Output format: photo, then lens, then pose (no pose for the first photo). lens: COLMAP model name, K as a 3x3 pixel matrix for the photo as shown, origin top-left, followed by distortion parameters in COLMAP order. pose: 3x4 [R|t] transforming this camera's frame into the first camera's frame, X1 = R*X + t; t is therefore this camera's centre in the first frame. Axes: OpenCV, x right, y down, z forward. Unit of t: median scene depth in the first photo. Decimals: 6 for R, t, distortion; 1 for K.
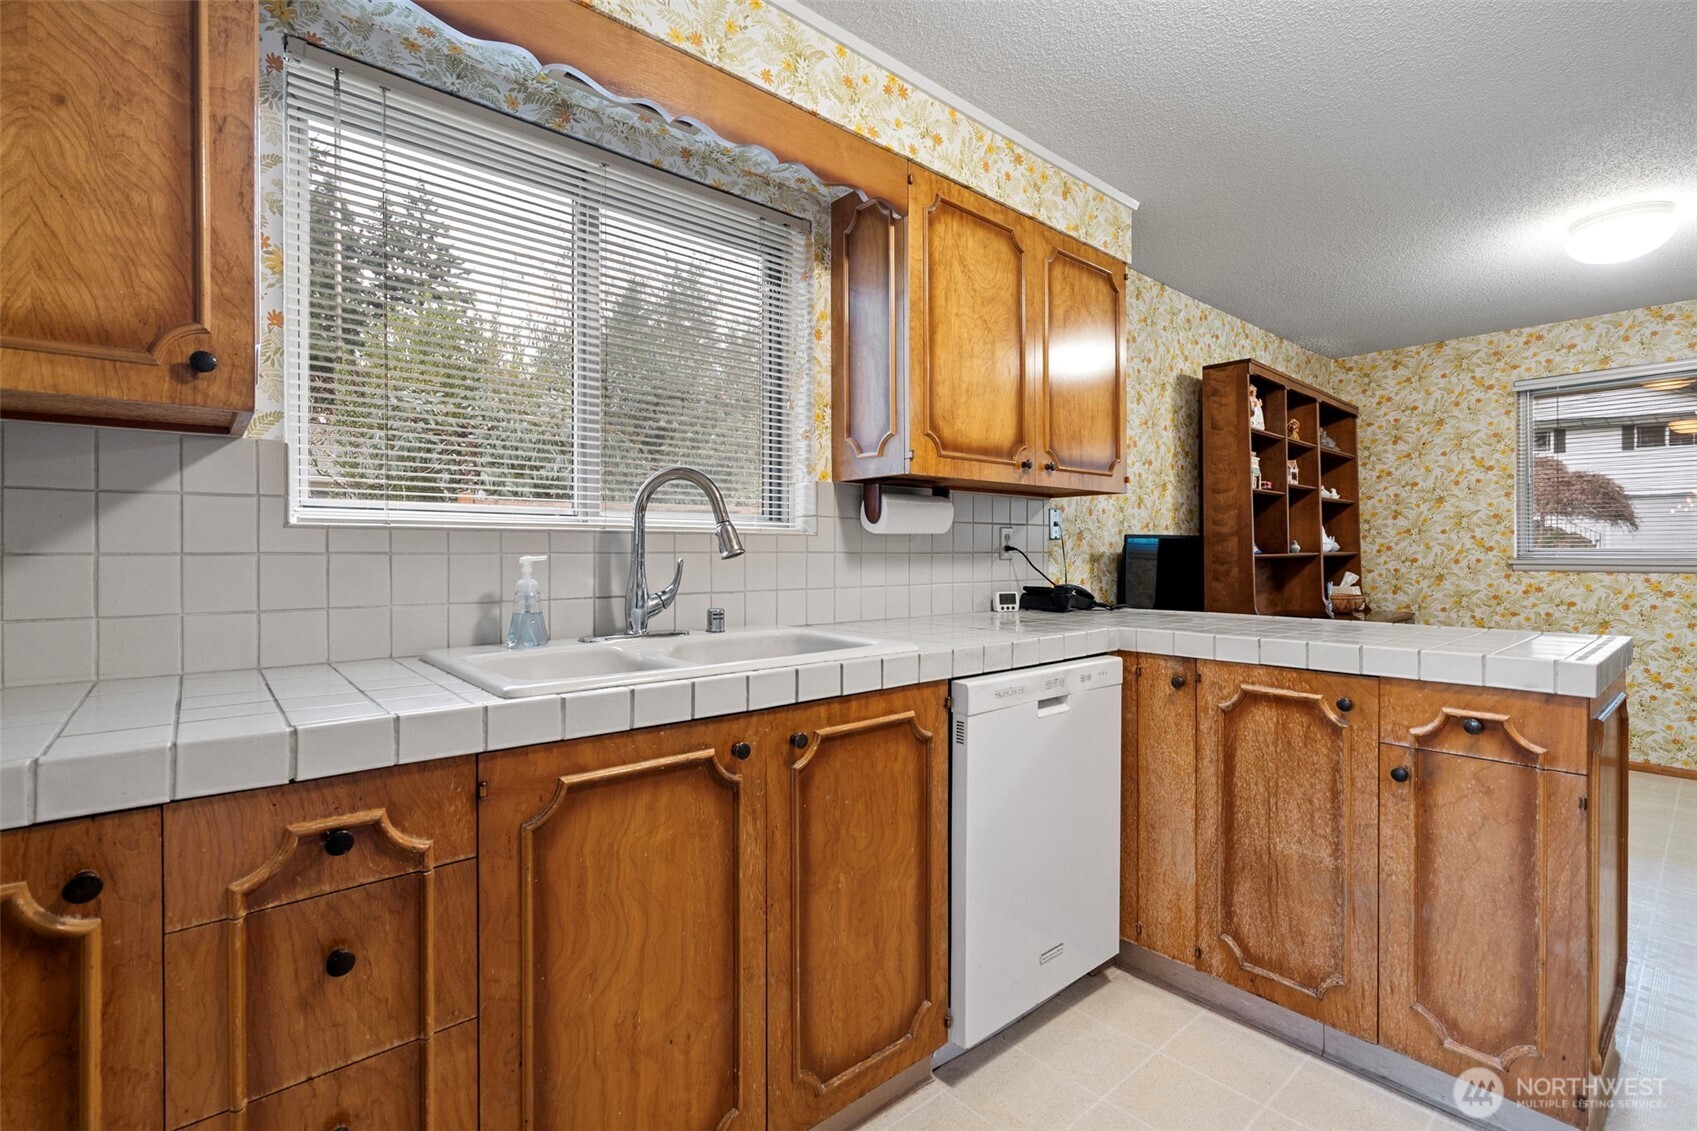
lens RADIAL K [[762.3, 0, 844.3], [0, 762.3, 559.2], [0, 0, 1]] dist [-0.010233, 0.003311]
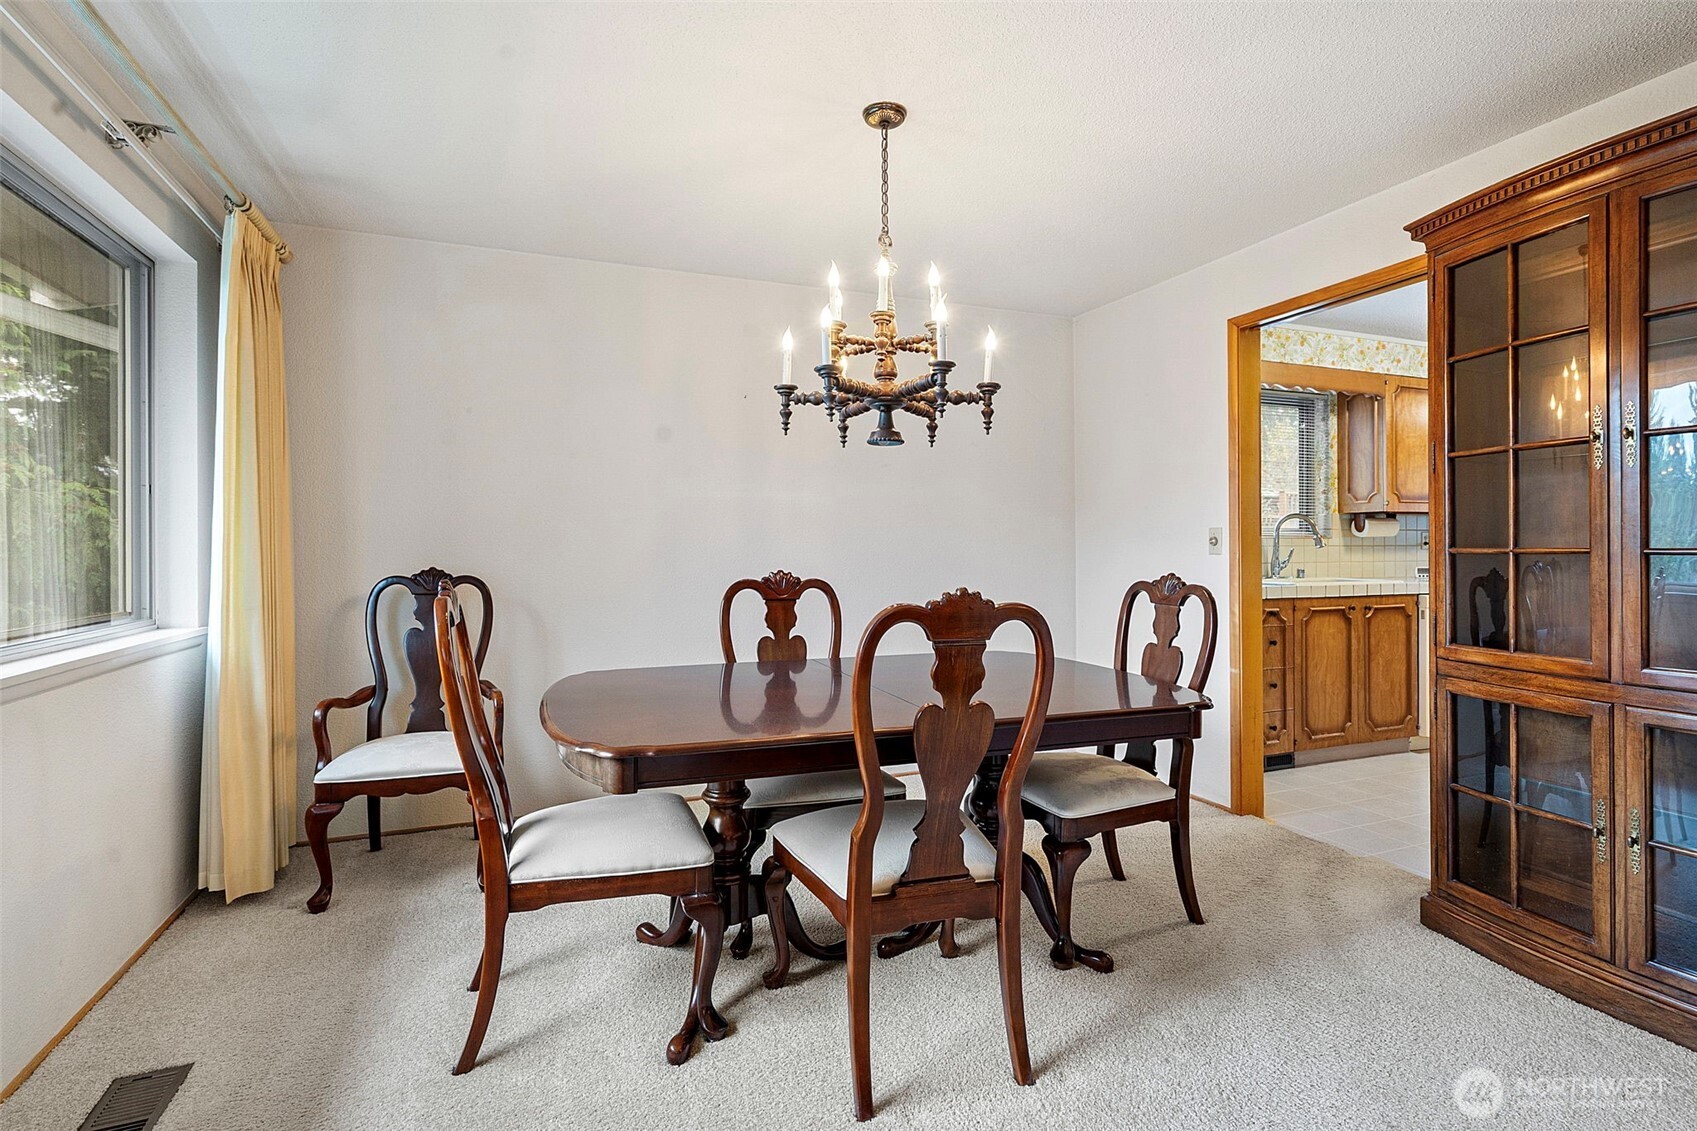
lens RADIAL K [[831.5, 0, 852.5], [0, 831.5, 547.8], [0, 0, 1]] dist [0.000896, 0.000146]
pose [[0.948055, -0.003200, -0.318092, -0.740390], [0.000205, 0.999955, -0.009448, 0.024209], [0.318108, 0.008892, 0.948013, -2.169239]]
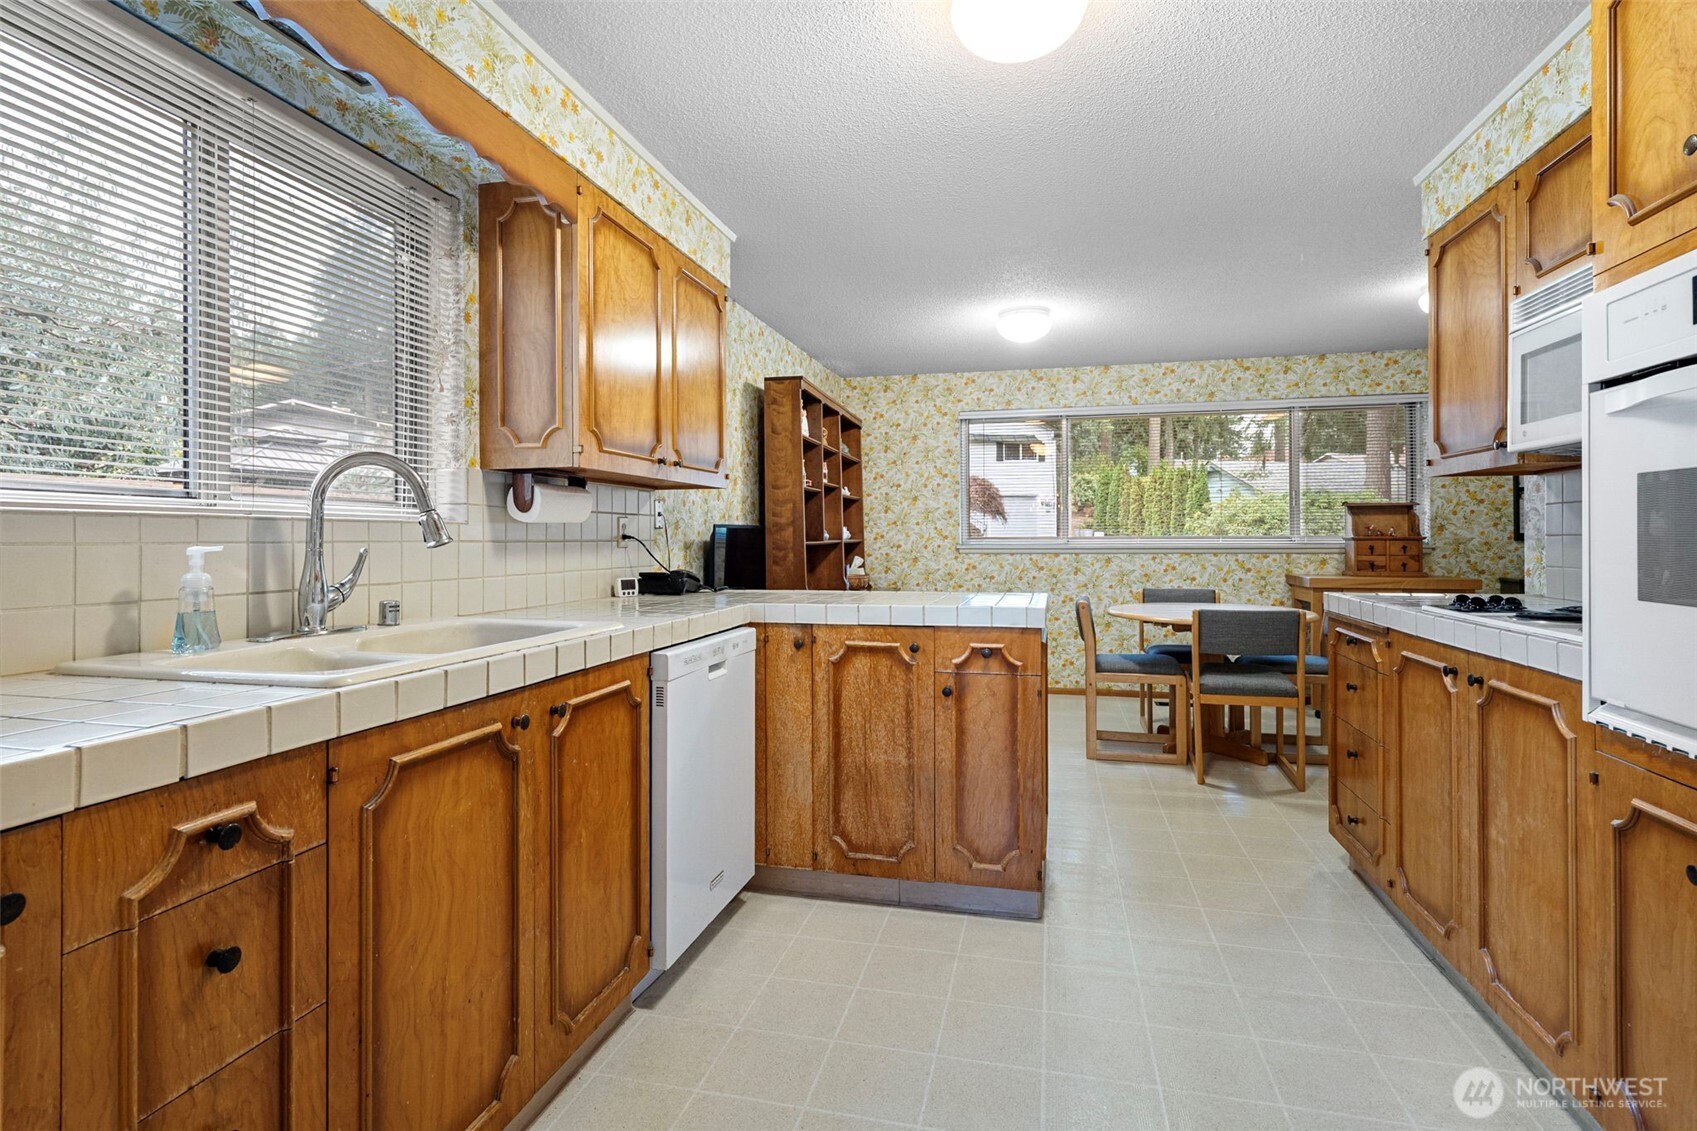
lens RADIAL K [[834.2, 0, 845.6], [0, 834.2, 540.9], [0, 0, 1]] dist [-0.006491, 0.000471]
pose [[0.812464, -0.001643, 0.583009, -0.334447], [0.006170, 0.999964, -0.005780, -0.000146], [-0.582978, 0.008293, 0.812445, -0.182958]]
